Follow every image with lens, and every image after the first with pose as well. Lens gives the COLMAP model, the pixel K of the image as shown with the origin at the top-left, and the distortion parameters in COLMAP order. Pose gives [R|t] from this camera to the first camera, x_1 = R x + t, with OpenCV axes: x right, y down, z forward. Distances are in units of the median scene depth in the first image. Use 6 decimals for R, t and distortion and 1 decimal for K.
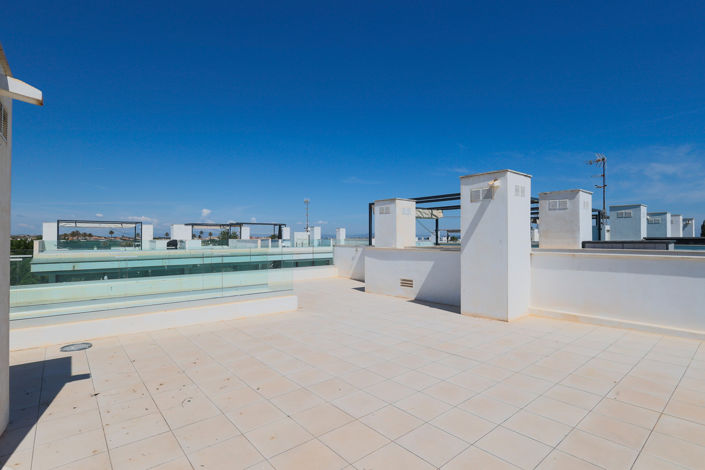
lens RADIAL K [[347.8, 0, 351.4], [0, 347.8, 236.0], [0, 0, 1]] dist [-0.006715, 0.000067]
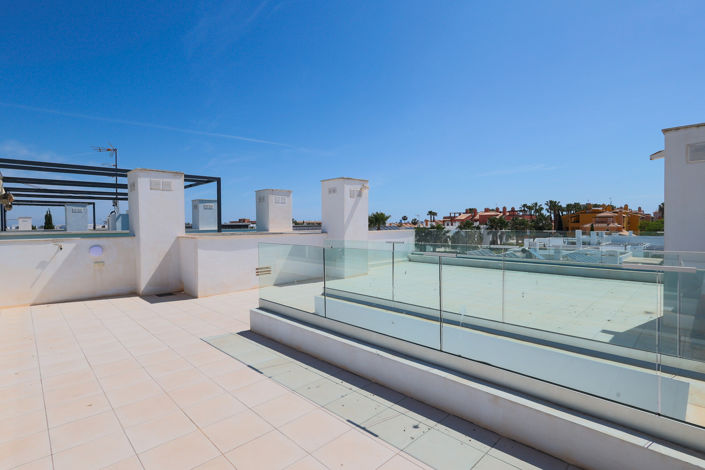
lens RADIAL K [[347.8, 0, 351.3], [0, 347.8, 230.4], [0, 0, 1]] dist [-0.006715, 0.000067]
pose [[-0.077833, -0.017308, 0.996816, -0.822633], [0.004128, 0.999835, 0.017683, 0.008669], [-0.996958, 0.005491, -0.077749, 0.854950]]
